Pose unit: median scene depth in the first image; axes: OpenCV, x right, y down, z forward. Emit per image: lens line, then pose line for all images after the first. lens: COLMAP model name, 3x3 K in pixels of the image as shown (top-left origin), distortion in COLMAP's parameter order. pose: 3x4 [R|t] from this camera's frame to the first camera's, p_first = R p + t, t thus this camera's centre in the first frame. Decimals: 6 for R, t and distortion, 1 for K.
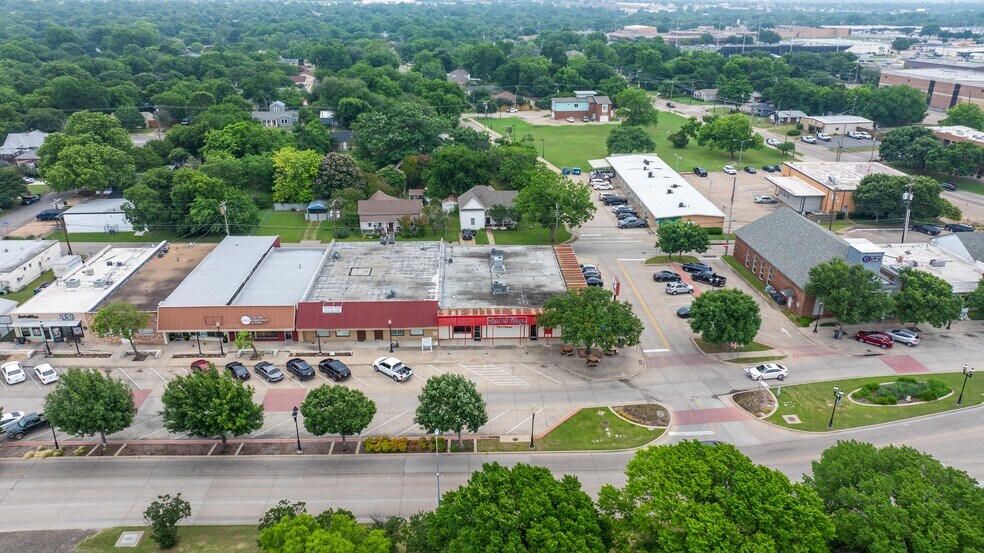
lens RADIAL K [[693.9, 0, 495.8], [0, 693.9, 272.3], [0, 0, 1]] dist [-0.015554, -0.001993]
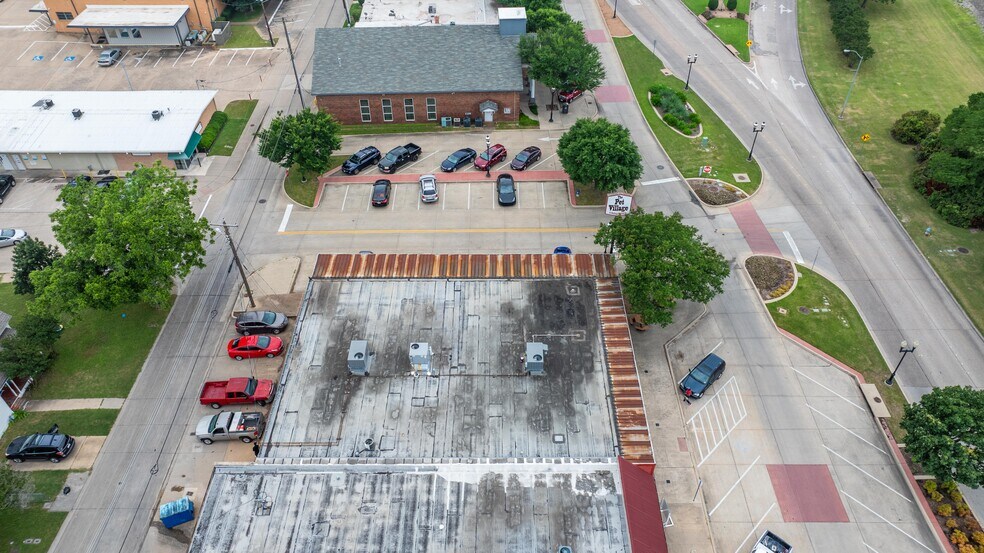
lens RADIAL K [[693.9, 0, 495.8], [0, 693.9, 272.3], [0, 0, 1]] dist [-0.015554, -0.001993]
pose [[0.045263, -0.677197, 0.734409, -0.289026], [0.383895, 0.690502, 0.613050, -0.306799], [-0.922267, 0.254188, 0.291227, 0.728534]]
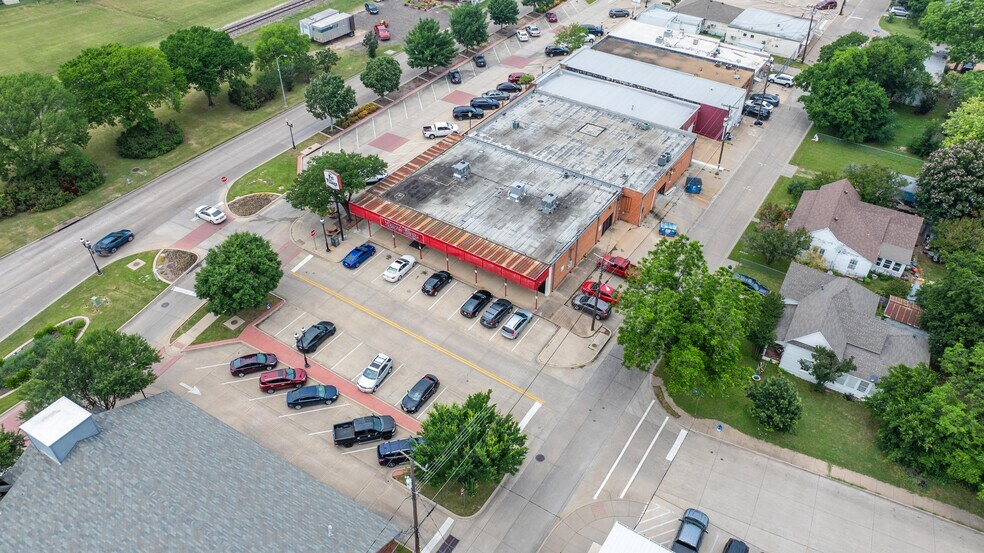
lens RADIAL K [[693.9, 0, 495.8], [0, 693.9, 272.3], [0, 0, 1]] dist [-0.015554, -0.001993]
pose [[-0.588480, 0.503573, -0.632538, 0.529552], [-0.321474, 0.572111, 0.754549, -0.513539], [0.741853, 0.647382, -0.174790, 1.088390]]
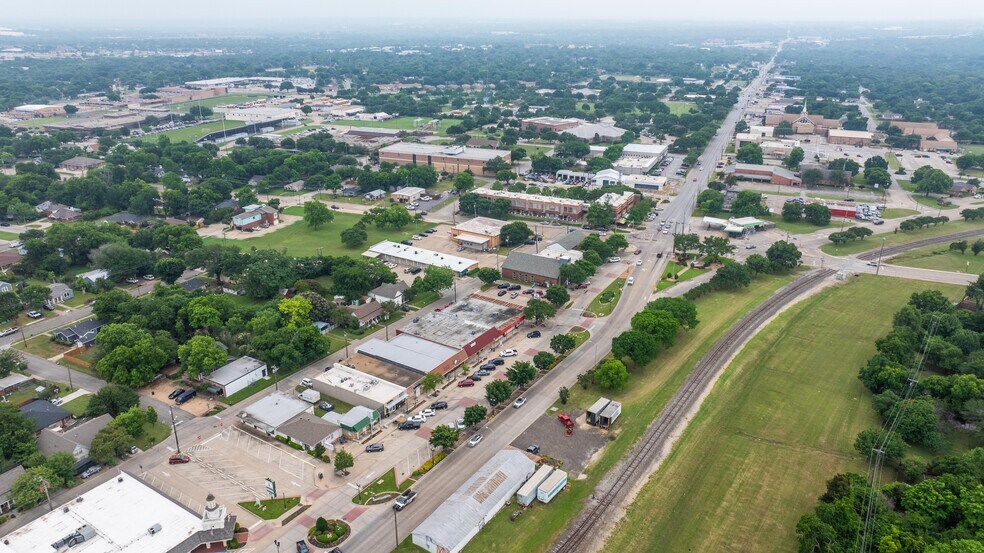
lens RADIAL K [[693.9, 0, 495.8], [0, 693.9, 272.3], [0, 0, 1]] dist [-0.015554, -0.001993]
pose [[0.580996, -0.294151, 0.758893, -1.528435], [0.314040, 0.941224, 0.124400, -0.358680], [-0.750881, 0.166047, 0.639223, -0.494158]]
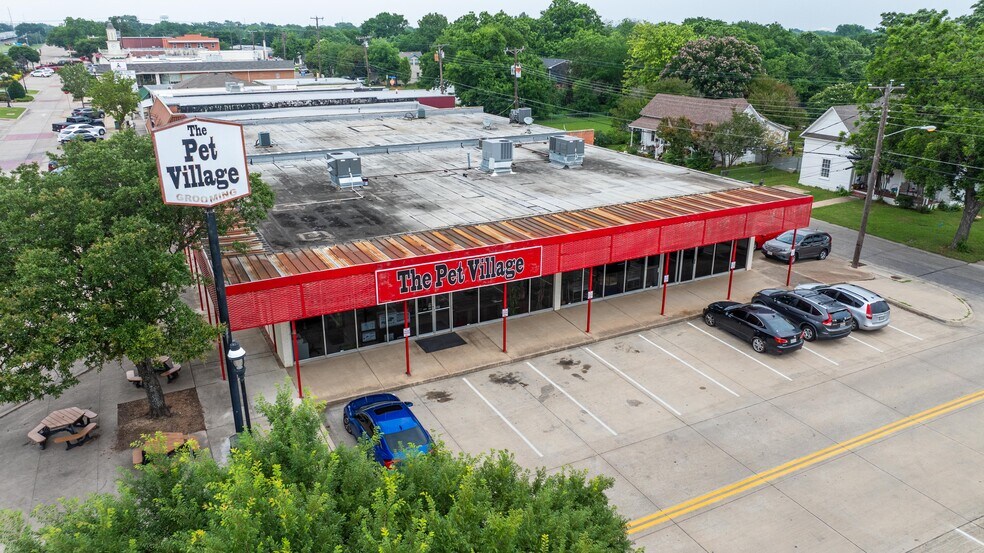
lens RADIAL K [[693.9, 0, 495.8], [0, 693.9, 272.3], [0, 0, 1]] dist [-0.015554, -0.001993]
pose [[0.427144, 0.292216, -0.855662, 0.304849], [-0.345786, 0.927194, 0.144029, -0.007400], [0.835452, 0.234354, 0.497090, 0.766107]]
